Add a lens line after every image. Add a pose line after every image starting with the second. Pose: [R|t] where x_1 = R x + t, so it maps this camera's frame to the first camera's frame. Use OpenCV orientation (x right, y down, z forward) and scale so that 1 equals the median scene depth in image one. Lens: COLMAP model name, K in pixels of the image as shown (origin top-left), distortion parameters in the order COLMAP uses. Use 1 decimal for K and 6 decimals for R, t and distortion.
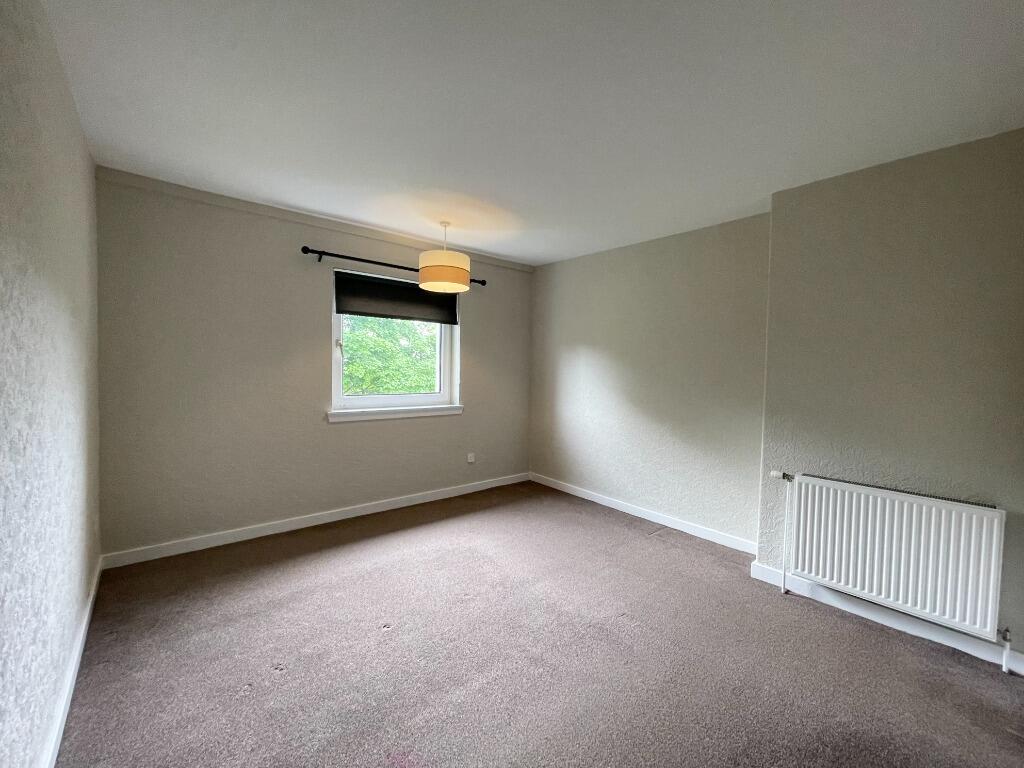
lens RADIAL K [[414.6, 0, 505.4], [0, 414.6, 383.9], [0, 0, 1]] dist [-0.000806, -0.000568]
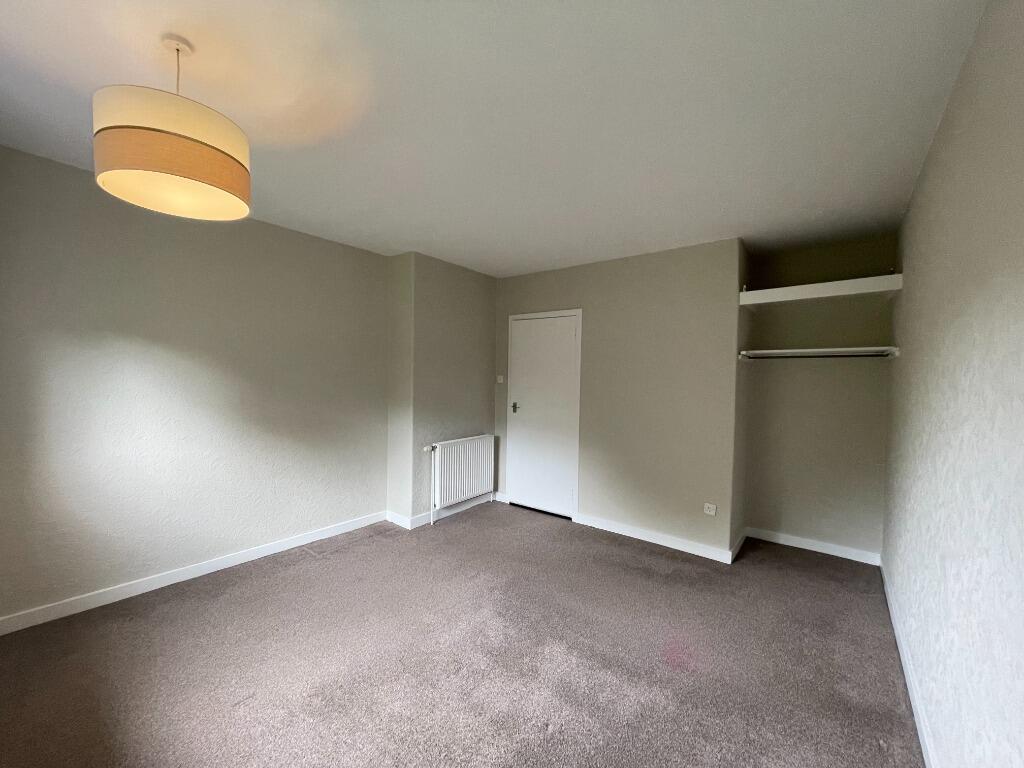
lens RADIAL K [[414.6, 0, 505.4], [0, 414.6, 383.9], [0, 0, 1]] dist [-0.000806, -0.000568]
pose [[-0.212409, -0.040236, 0.976352, -0.640387], [0.017603, 0.998832, 0.044992, -0.059285], [-0.977022, 0.026743, -0.211453, 0.776863]]
